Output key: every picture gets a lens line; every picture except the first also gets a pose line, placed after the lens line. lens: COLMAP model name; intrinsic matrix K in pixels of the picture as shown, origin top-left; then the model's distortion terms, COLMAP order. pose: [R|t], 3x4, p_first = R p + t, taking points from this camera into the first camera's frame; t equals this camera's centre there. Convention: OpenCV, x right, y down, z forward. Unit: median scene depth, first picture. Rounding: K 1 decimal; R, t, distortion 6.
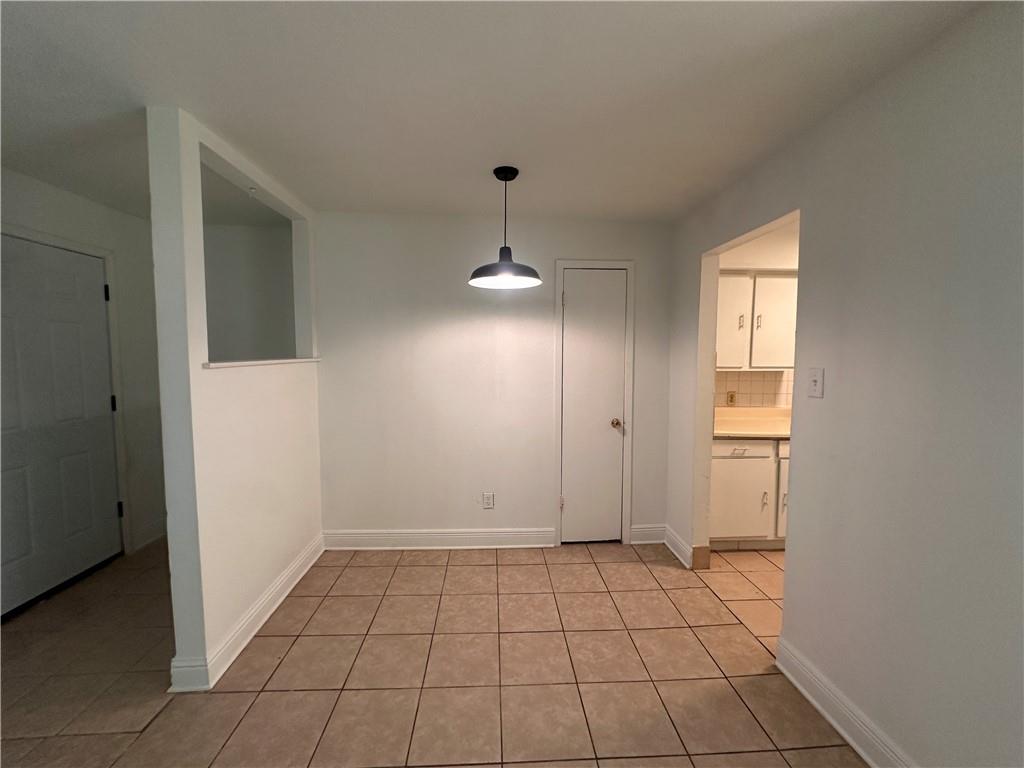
lens RADIAL K [[407.3, 0, 512.0], [0, 407.3, 384.0], [0, 0, 1]] dist [0.000519, 0.000220]
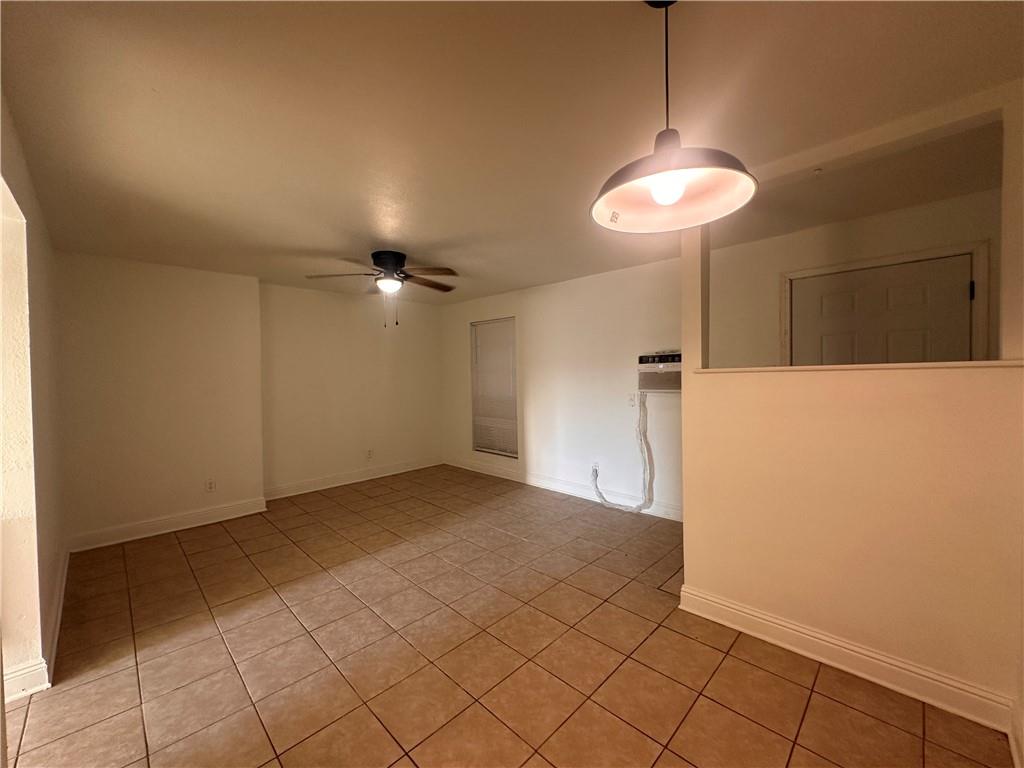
lens RADIAL K [[407.3, 0, 512.0], [0, 407.3, 384.0], [0, 0, 1]] dist [0.000519, 0.000220]
pose [[-0.741602, 0.028017, -0.670255, 0.536971], [-0.032471, 0.996457, 0.077580, -0.081537], [0.670054, 0.079297, -0.738065, 1.485212]]
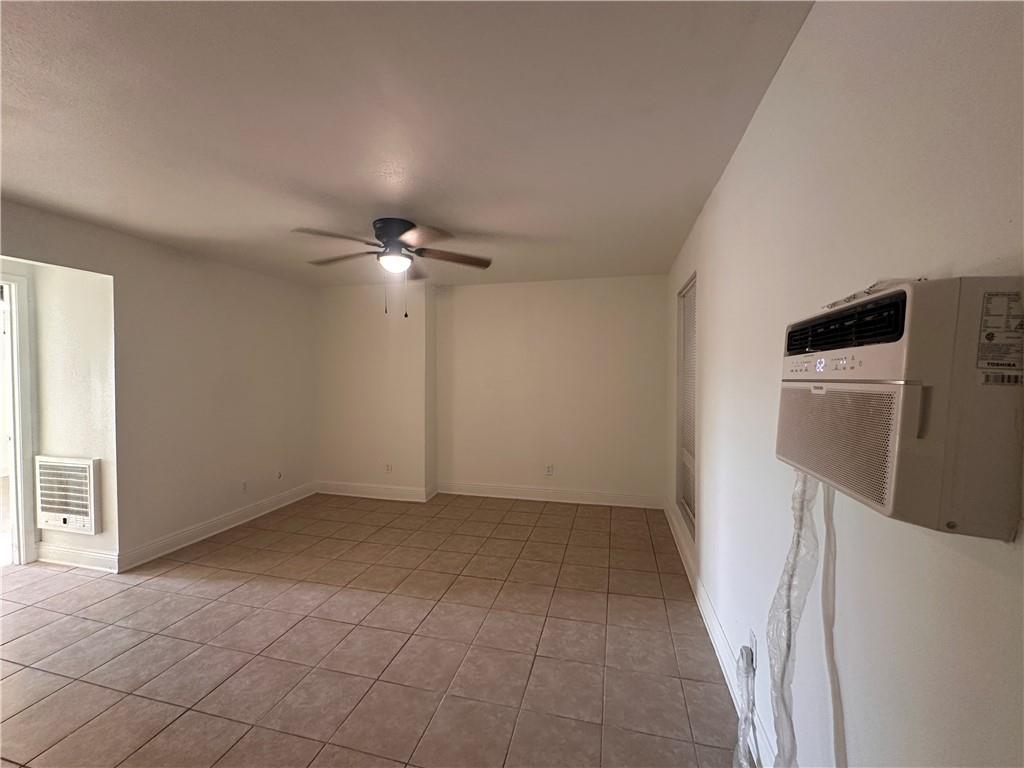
lens RADIAL K [[412.9, 0, 509.8], [0, 412.9, 392.0], [0, 0, 1]] dist [-0.001278, 0.000058]
pose [[-0.953143, -0.014581, 0.302169, -1.165638], [0.020711, 0.993349, 0.113264, -0.059825], [-0.301811, 0.114215, -0.946502, 0.999661]]
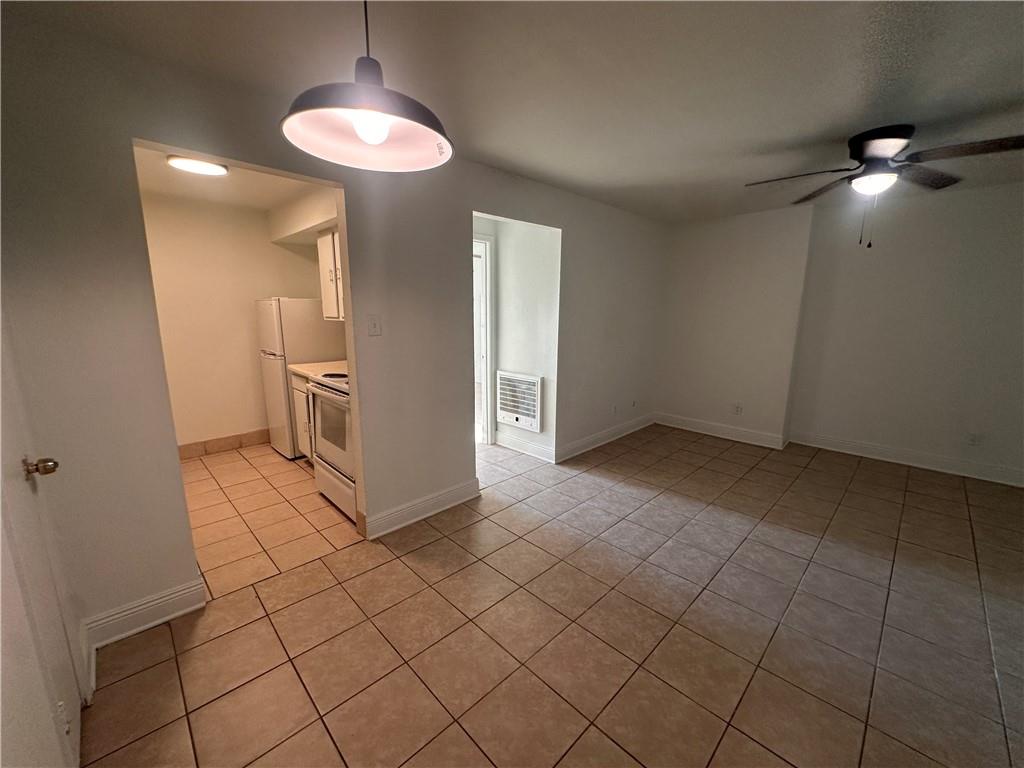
lens RADIAL K [[407.8, 0, 511.8], [0, 407.8, 391.6], [0, 0, 1]] dist [0.000426, 0.000168]
pose [[-0.663380, -0.154678, 0.732122, -0.584034], [0.044341, 0.968557, 0.244808, -0.094624], [-0.746968, 0.194864, -0.635663, 1.448333]]
